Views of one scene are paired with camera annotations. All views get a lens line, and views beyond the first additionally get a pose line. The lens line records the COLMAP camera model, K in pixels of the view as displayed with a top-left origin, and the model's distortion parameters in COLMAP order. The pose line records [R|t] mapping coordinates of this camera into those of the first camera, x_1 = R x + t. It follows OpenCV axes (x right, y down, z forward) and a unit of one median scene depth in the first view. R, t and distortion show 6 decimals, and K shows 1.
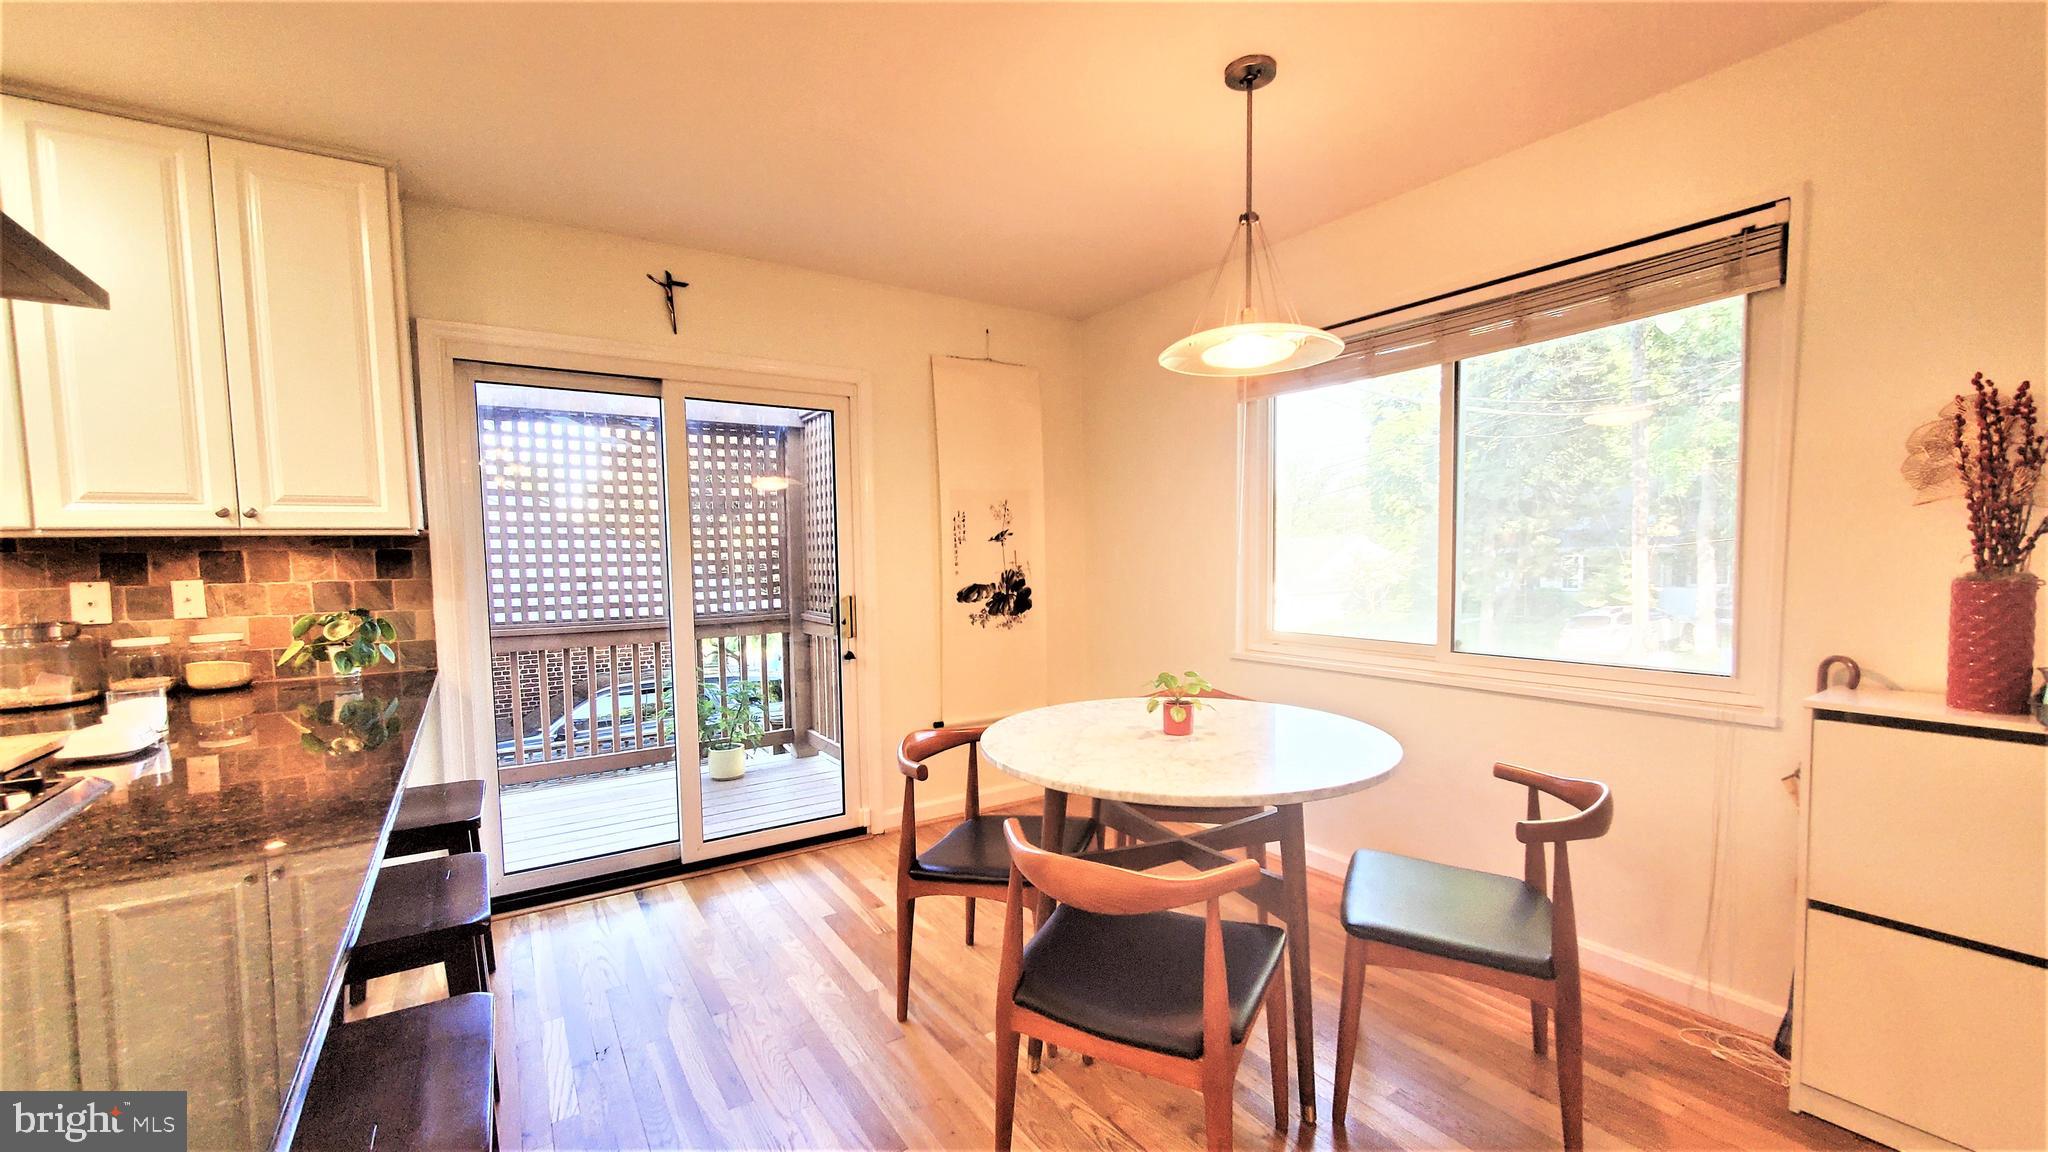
lens RADIAL K [[812.8, 0, 1035.0], [0, 812.8, 607.6], [0, 0, 1]] dist [-0.000977, -0.000233]
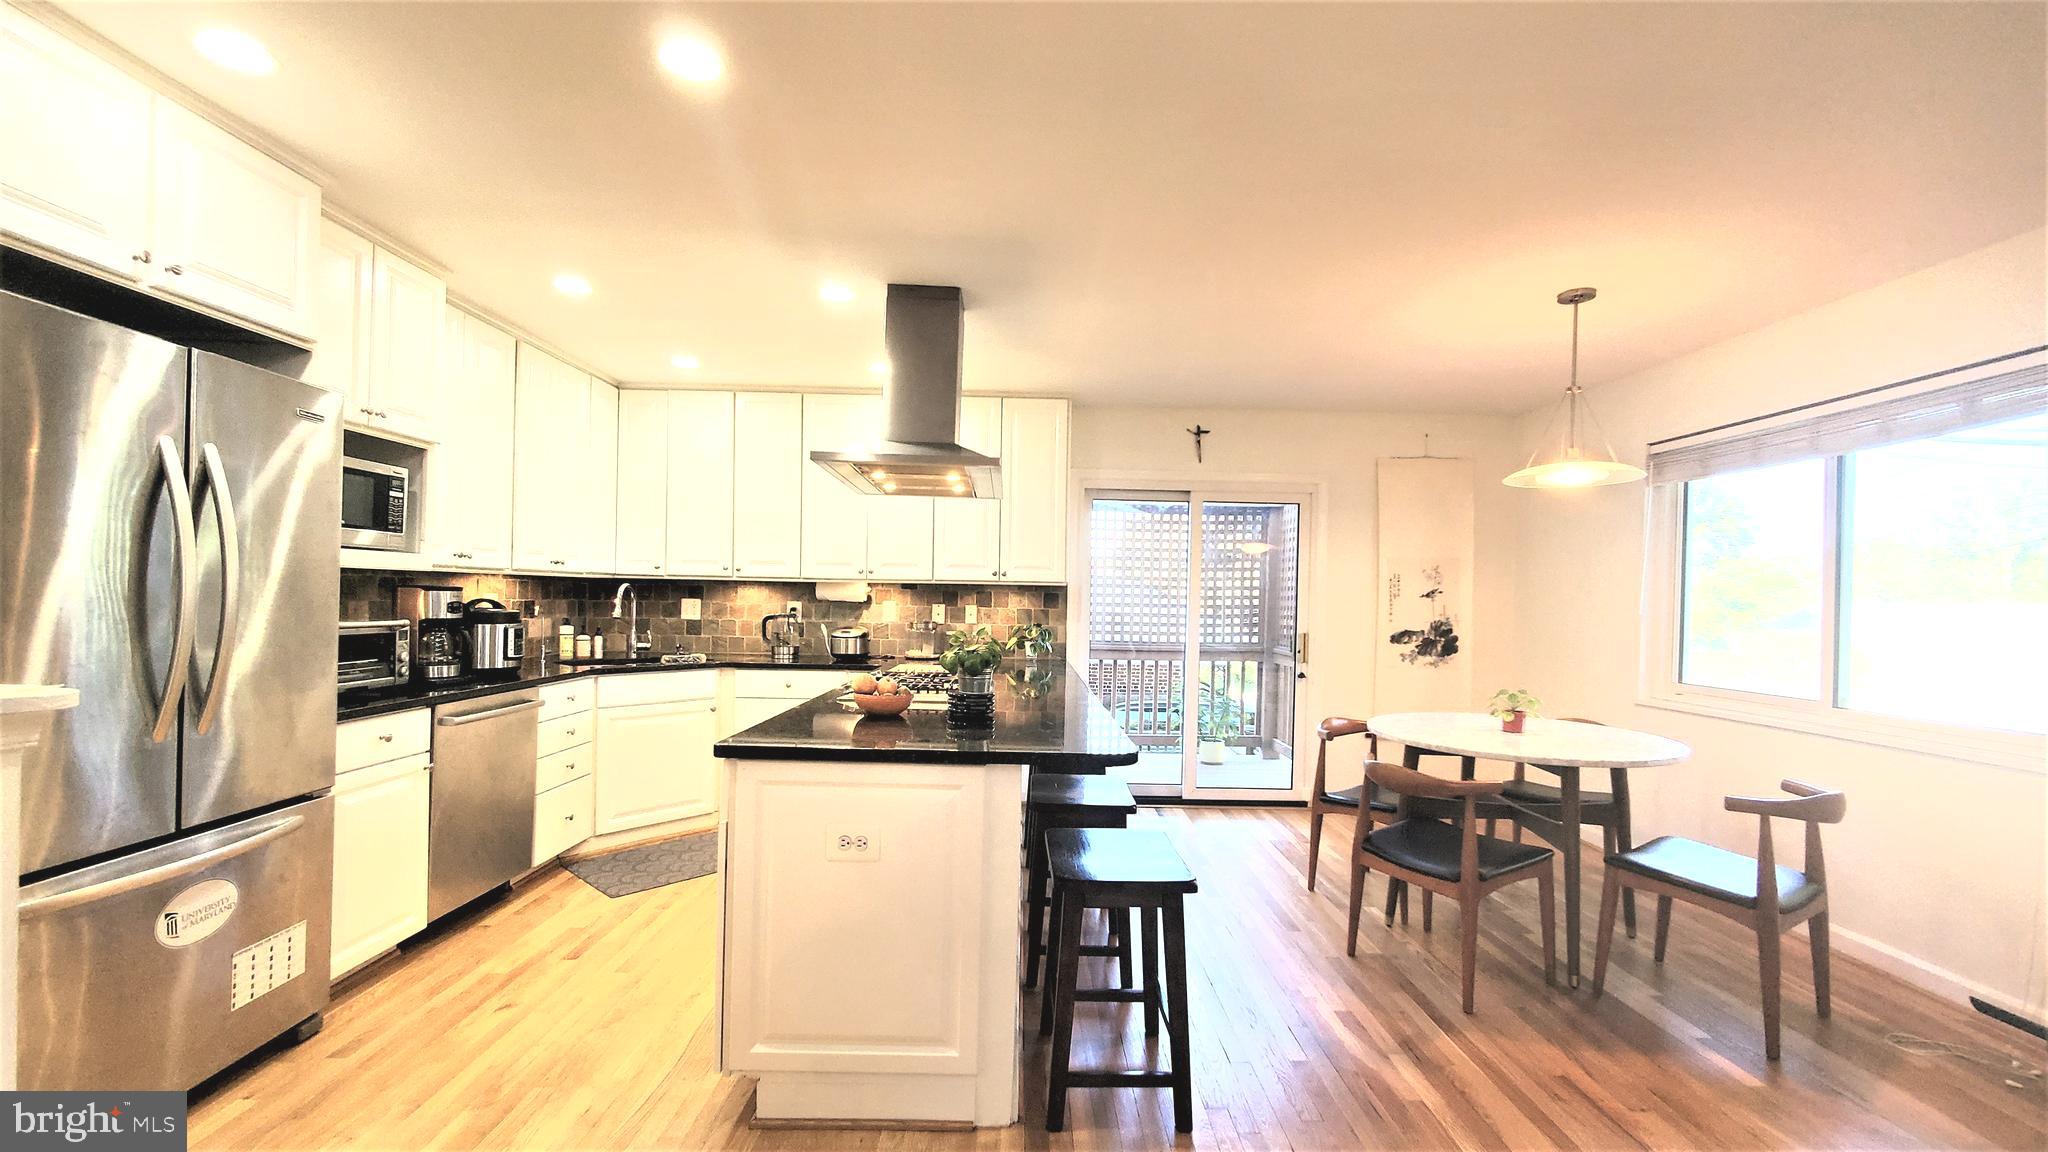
lens RADIAL K [[812.8, 0, 1035.0], [0, 812.8, 607.6], [0, 0, 1]] dist [-0.000977, -0.000233]
pose [[0.835843, 0.036678, -0.547741, 0.136177], [-0.068792, 0.996899, -0.038220, 0.024652], [0.544641, 0.069626, 0.835774, -0.390464]]
